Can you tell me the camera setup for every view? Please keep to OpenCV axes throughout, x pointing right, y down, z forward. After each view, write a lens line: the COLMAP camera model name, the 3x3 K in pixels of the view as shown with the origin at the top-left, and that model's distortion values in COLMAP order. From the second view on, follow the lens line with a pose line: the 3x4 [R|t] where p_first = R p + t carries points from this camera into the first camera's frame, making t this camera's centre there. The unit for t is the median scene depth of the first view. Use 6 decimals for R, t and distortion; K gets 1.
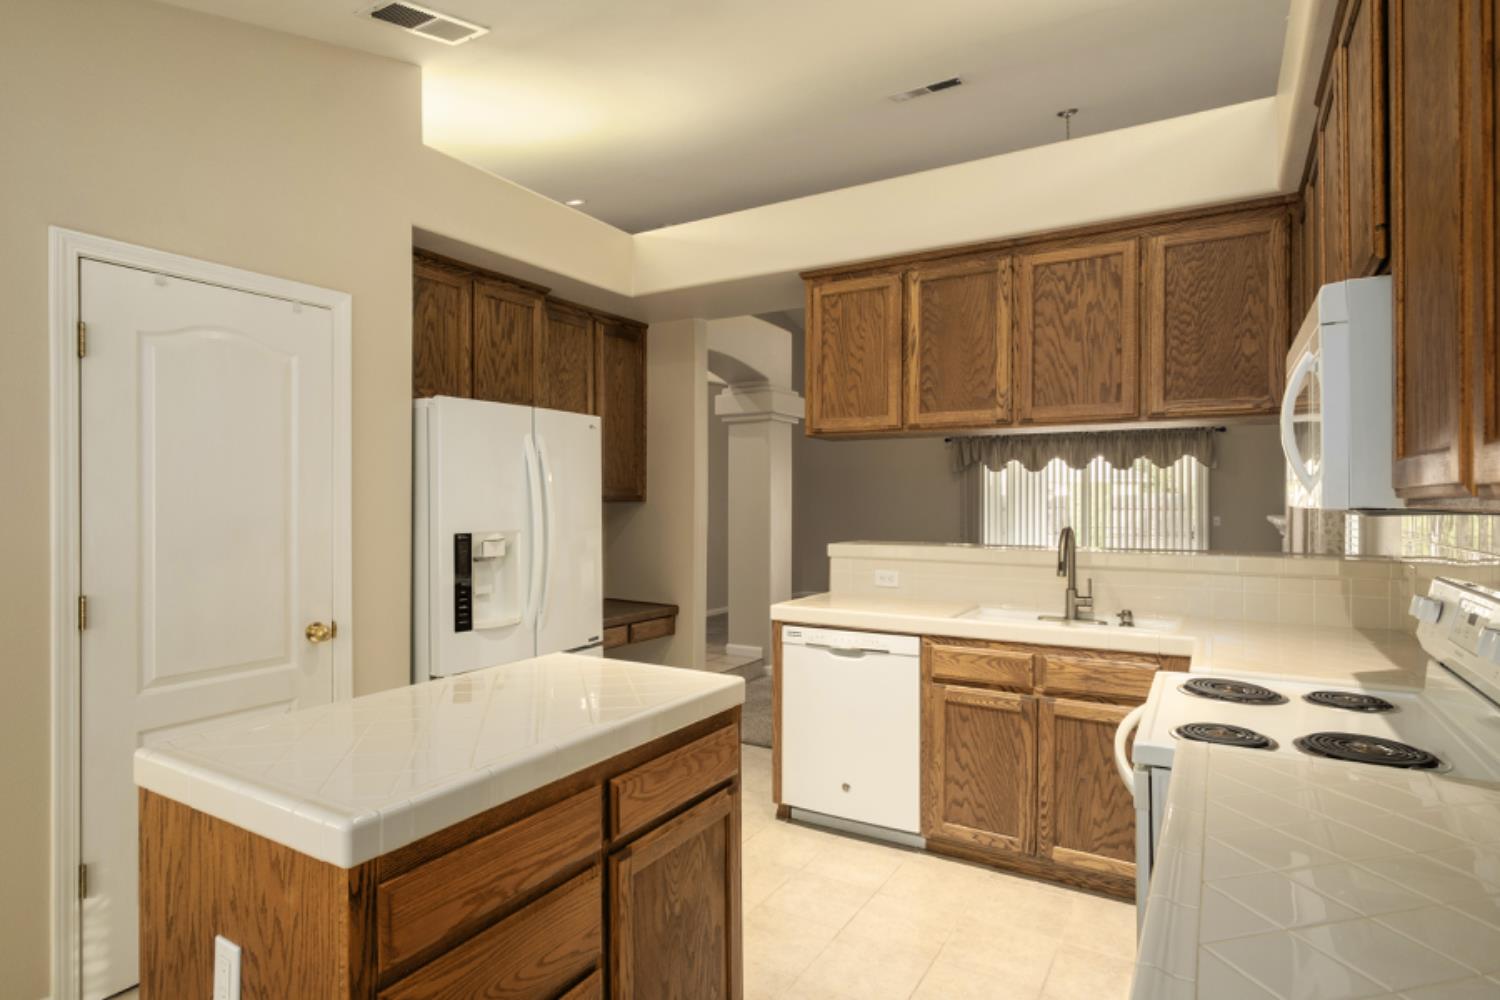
lens RADIAL K [[797.3, 0, 743.2], [0, 797.3, 500.7], [0, 0, 1]] dist [-0.000500, 0.000496]
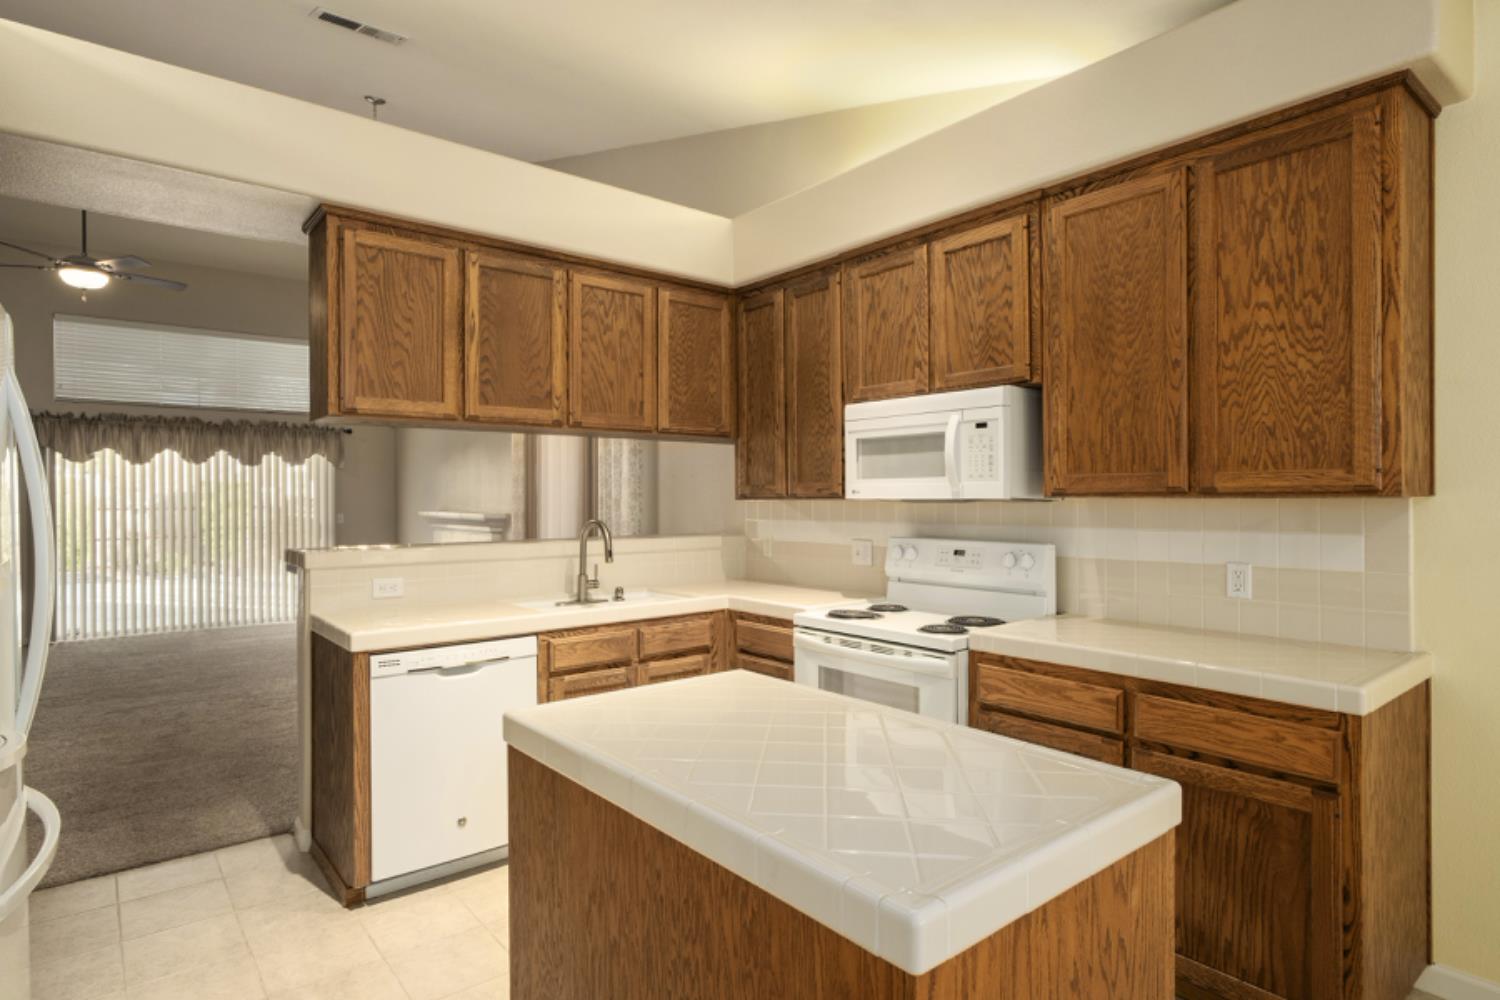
lens RADIAL K [[797.3, 0, 743.2], [0, 797.3, 500.7], [0, 0, 1]] dist [-0.000500, 0.000496]
pose [[0.346351, -0.006187, 0.938085, -0.570279], [0.004743, 0.999977, 0.004844, 0.000889], [-0.938093, 0.002772, 0.346372, 0.388788]]
